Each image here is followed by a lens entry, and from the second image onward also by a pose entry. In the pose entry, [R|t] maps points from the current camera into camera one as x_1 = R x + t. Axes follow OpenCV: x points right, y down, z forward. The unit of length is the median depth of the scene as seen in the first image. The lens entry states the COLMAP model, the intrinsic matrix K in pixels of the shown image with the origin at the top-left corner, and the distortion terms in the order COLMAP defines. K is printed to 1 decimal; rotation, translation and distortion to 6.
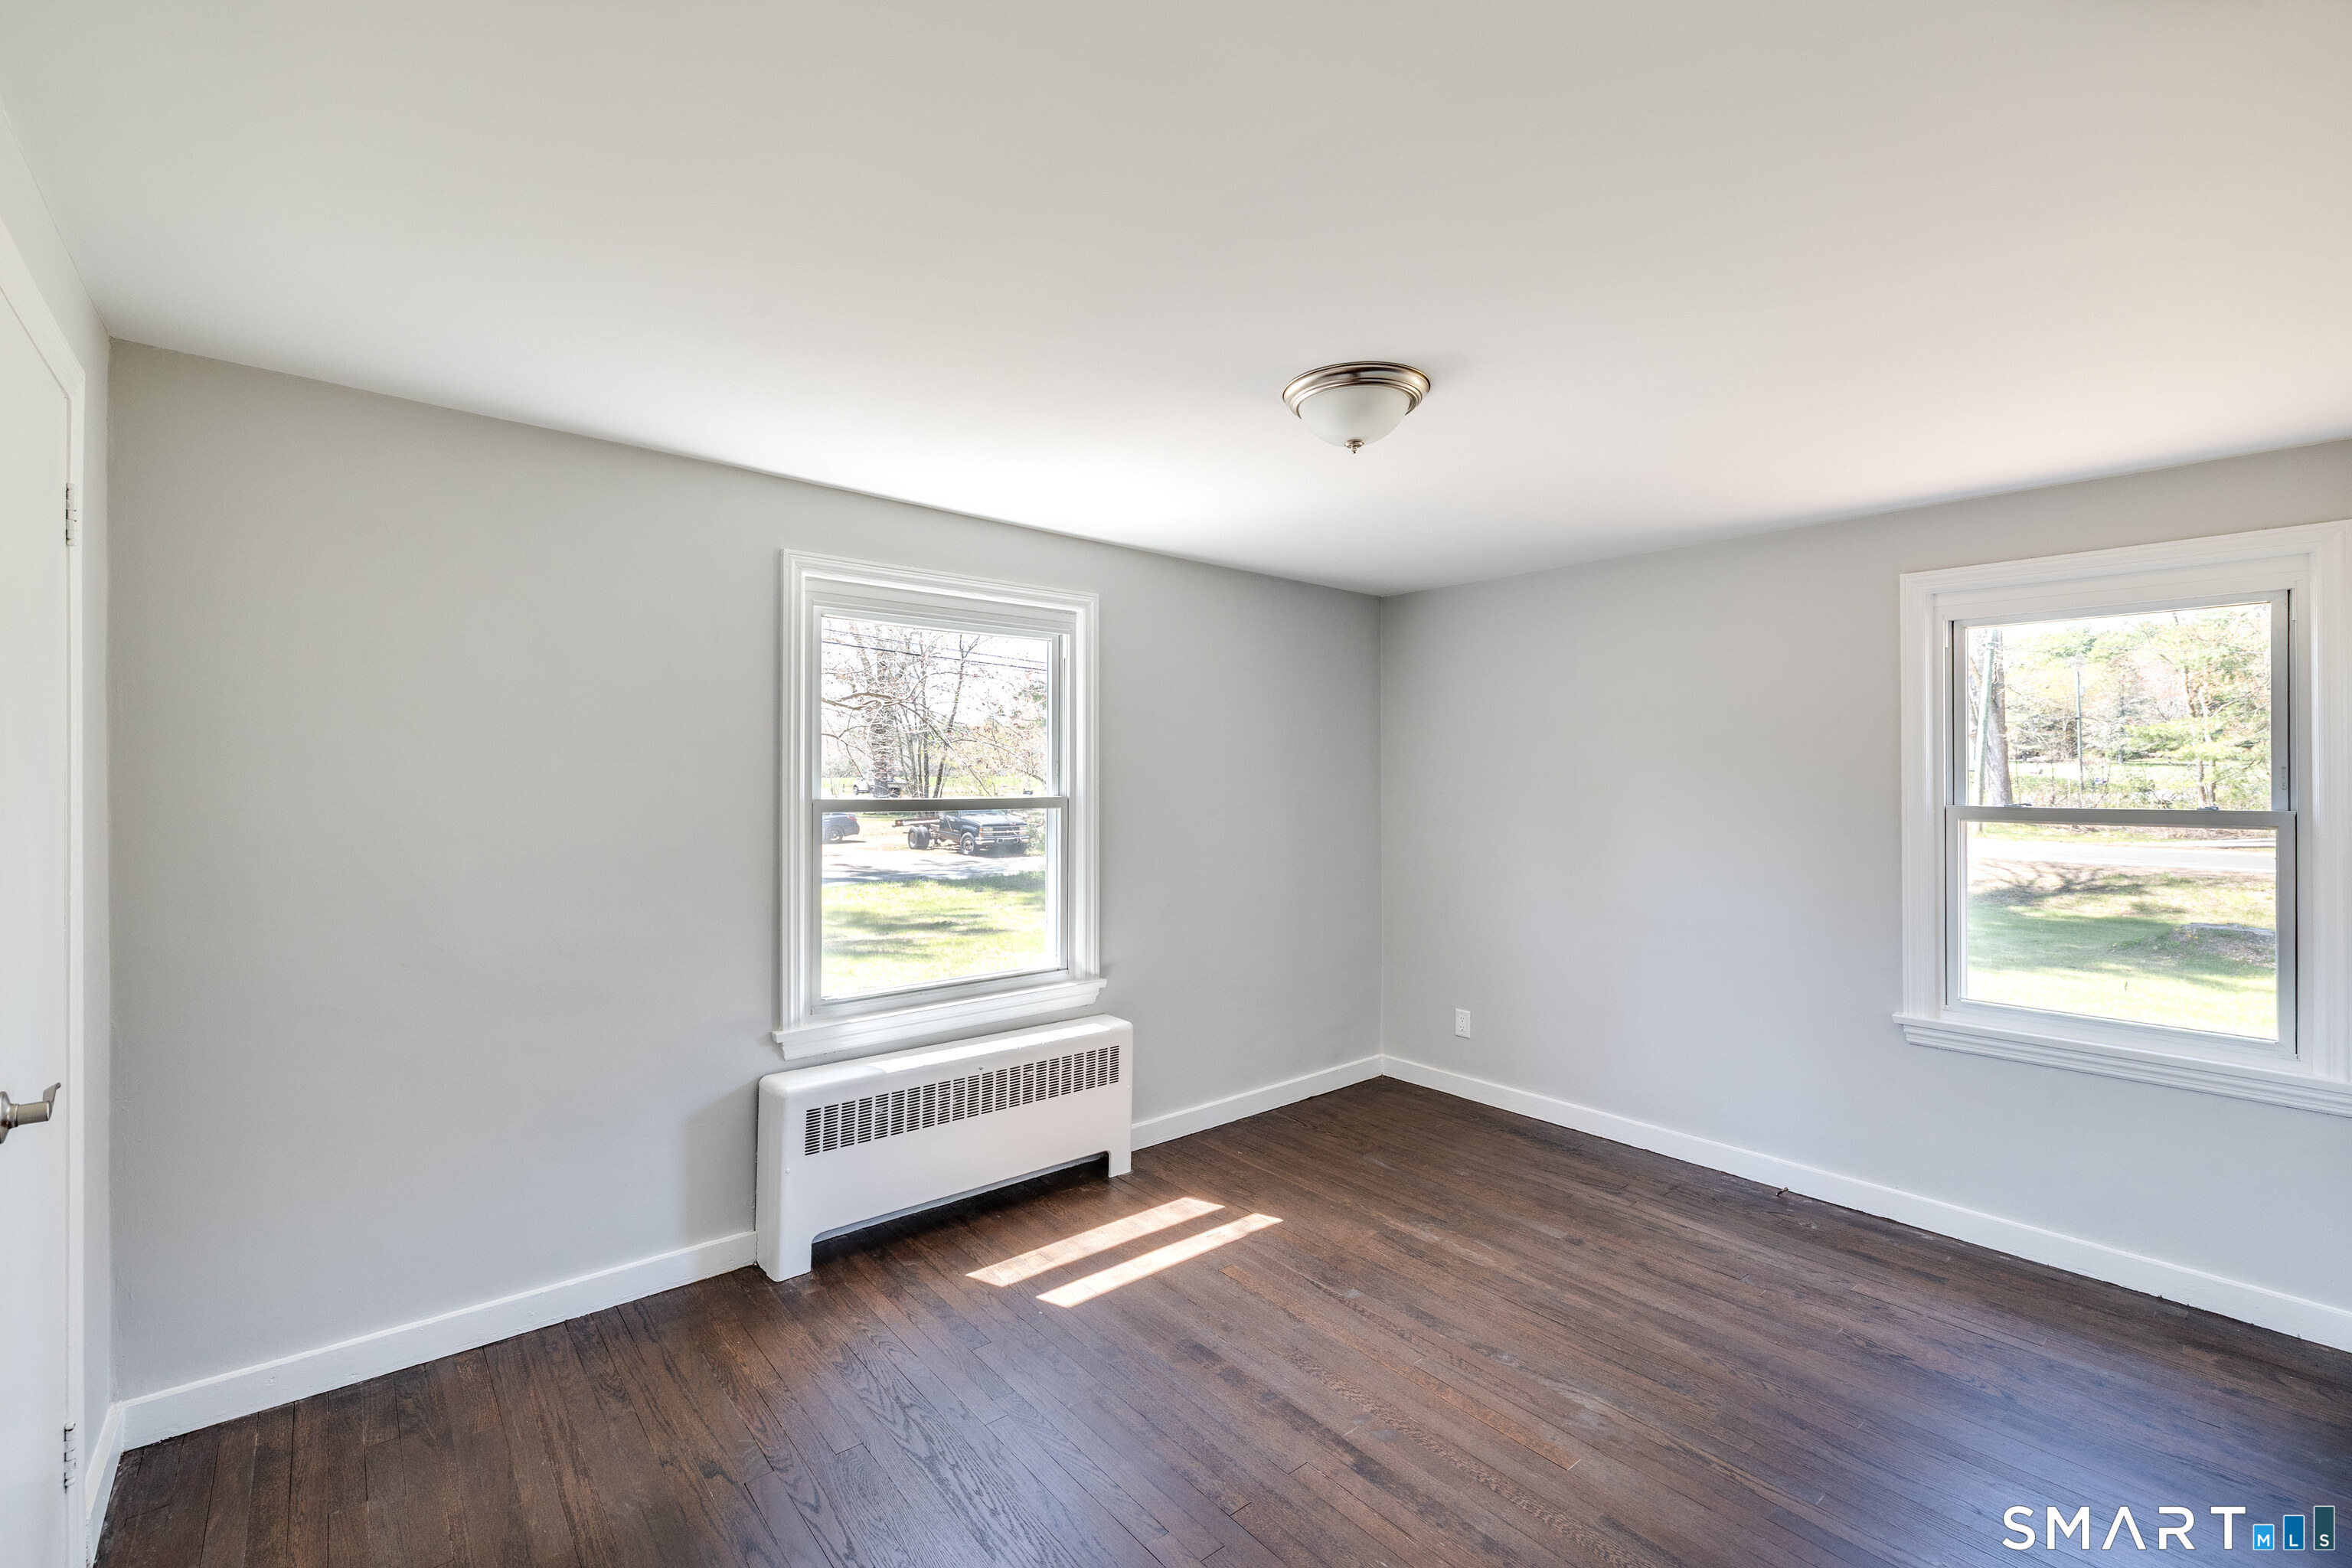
lens RADIAL K [[995.1, 0, 1180.3], [0, 995.1, 775.3], [0, 0, 1]] dist [0.000902, -0.000107]
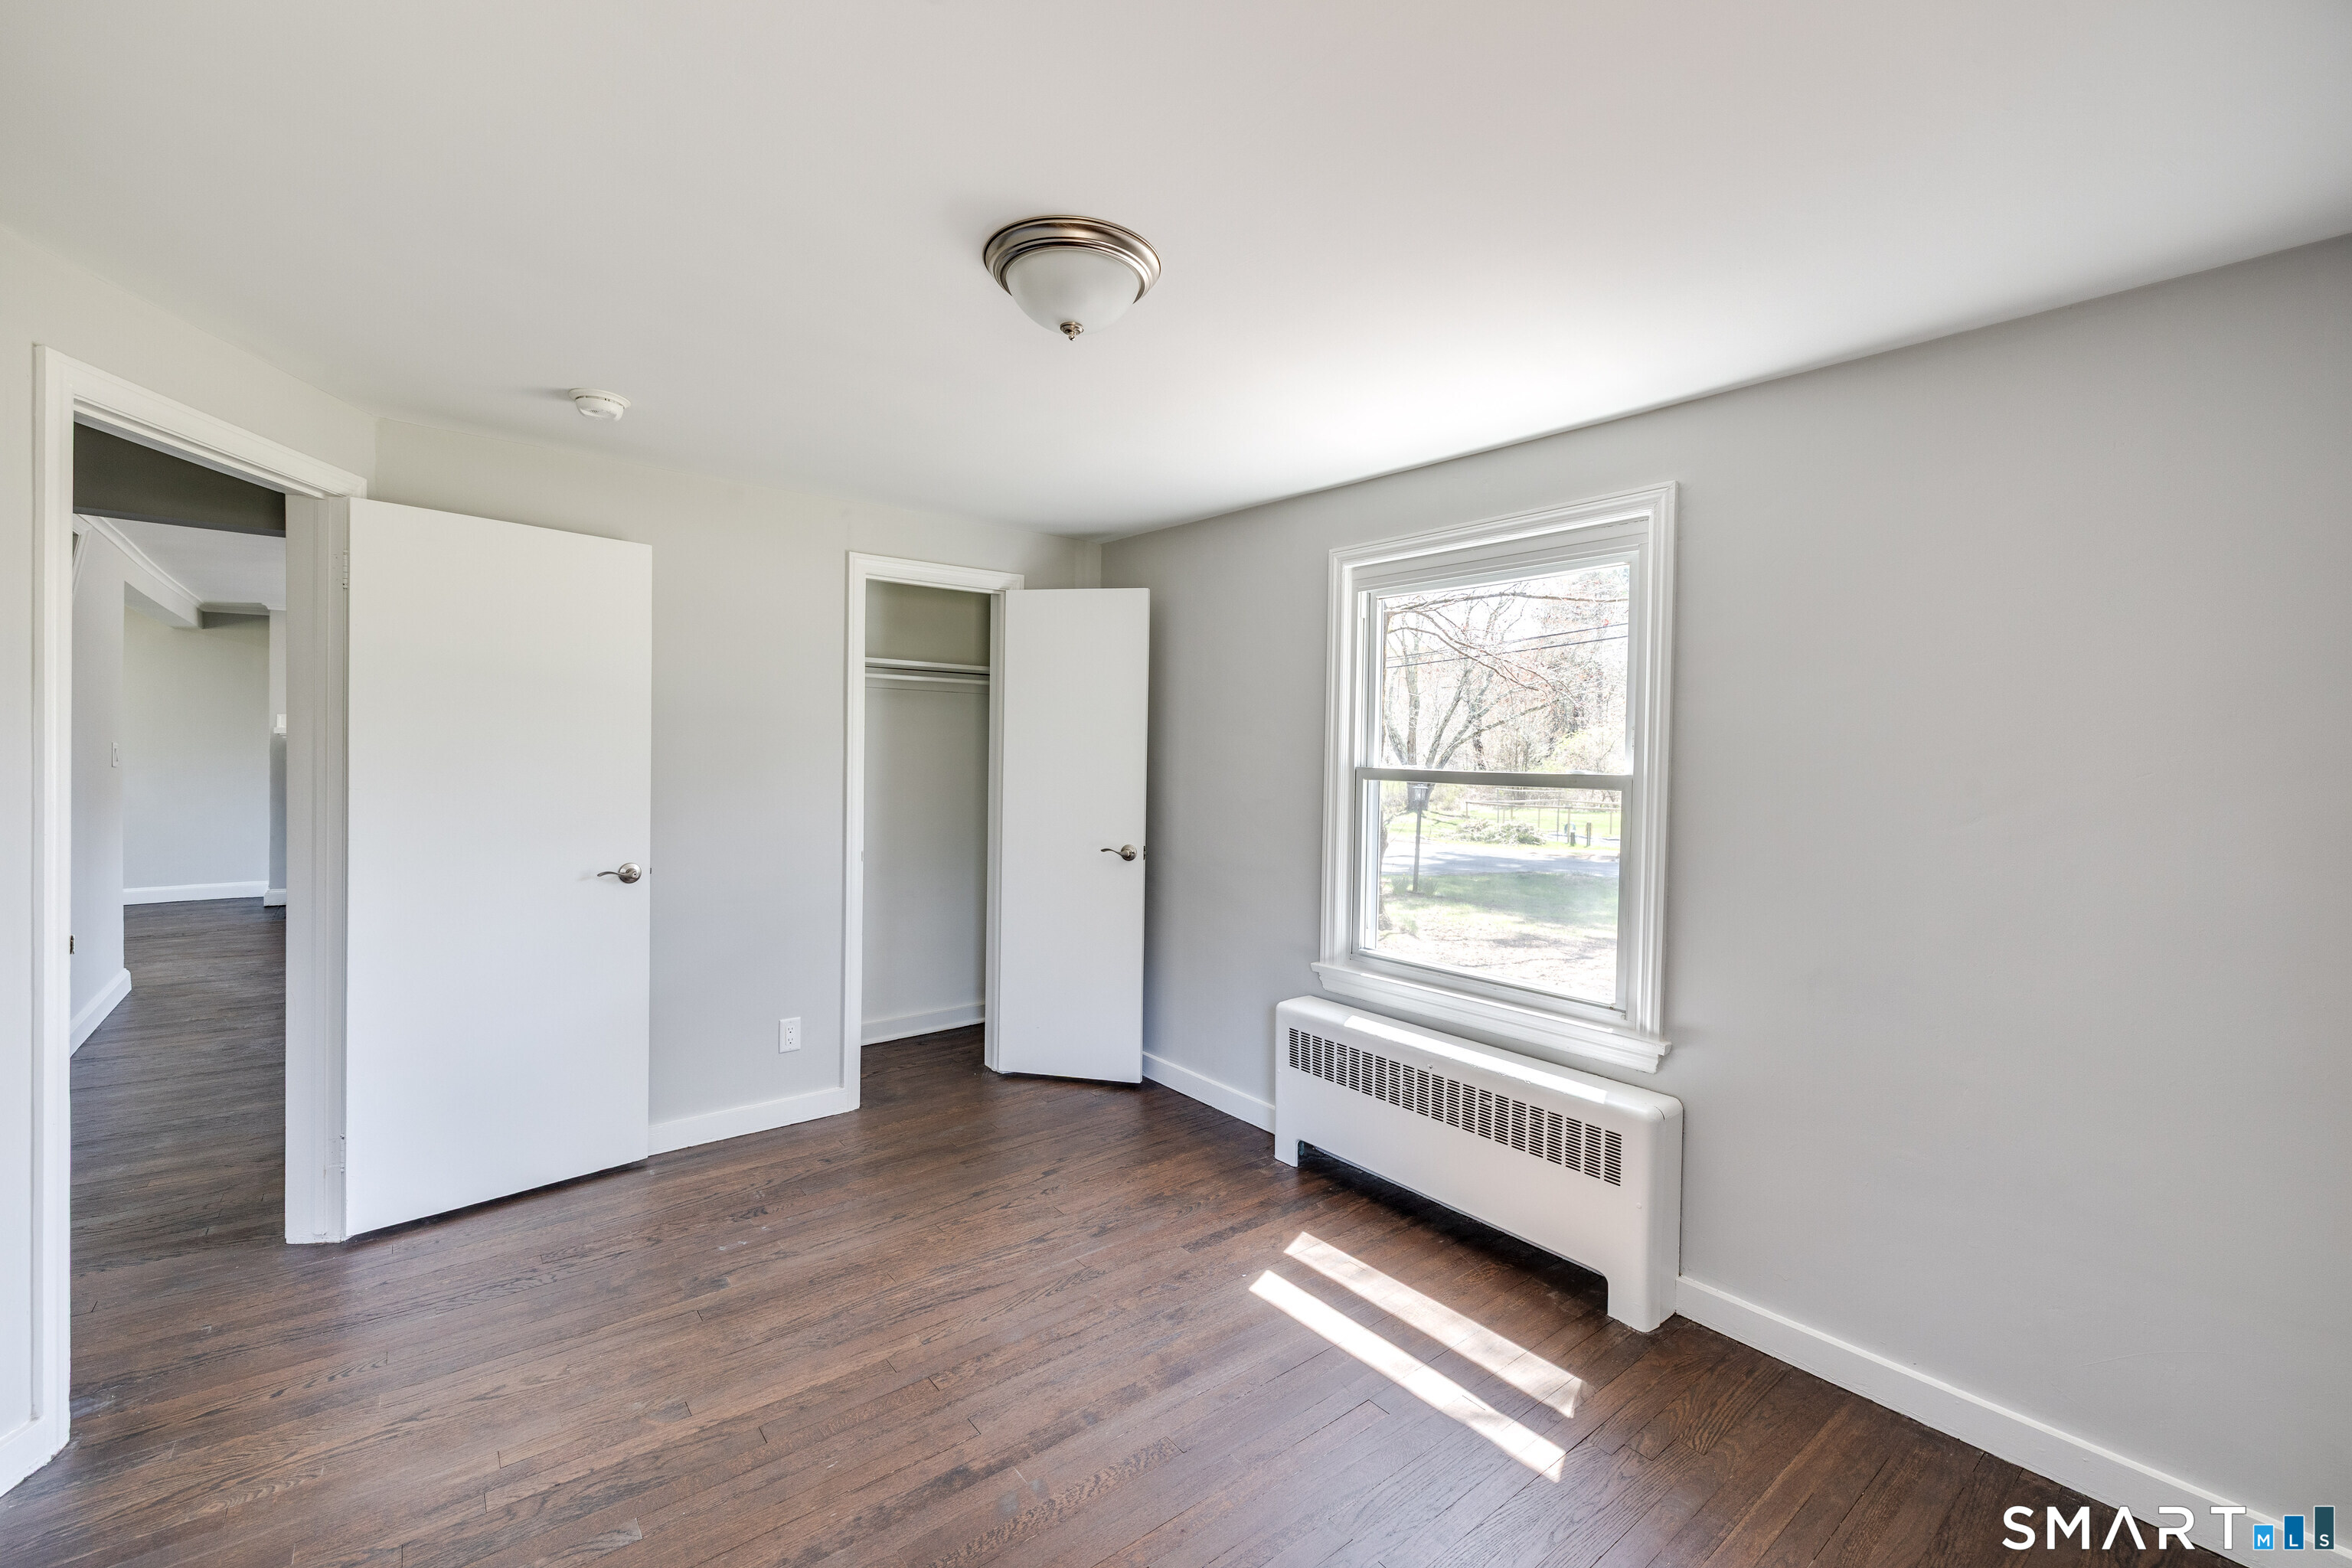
lens RADIAL K [[995.1, 0, 1180.3], [0, 995.1, 775.3], [0, 0, 1]] dist [0.000902, -0.000107]
pose [[-0.032125, 0.017236, -0.999335, 0.746919], [-0.014398, 0.999740, 0.017705, 0.016154], [0.999380, 0.014957, -0.031869, 0.836655]]
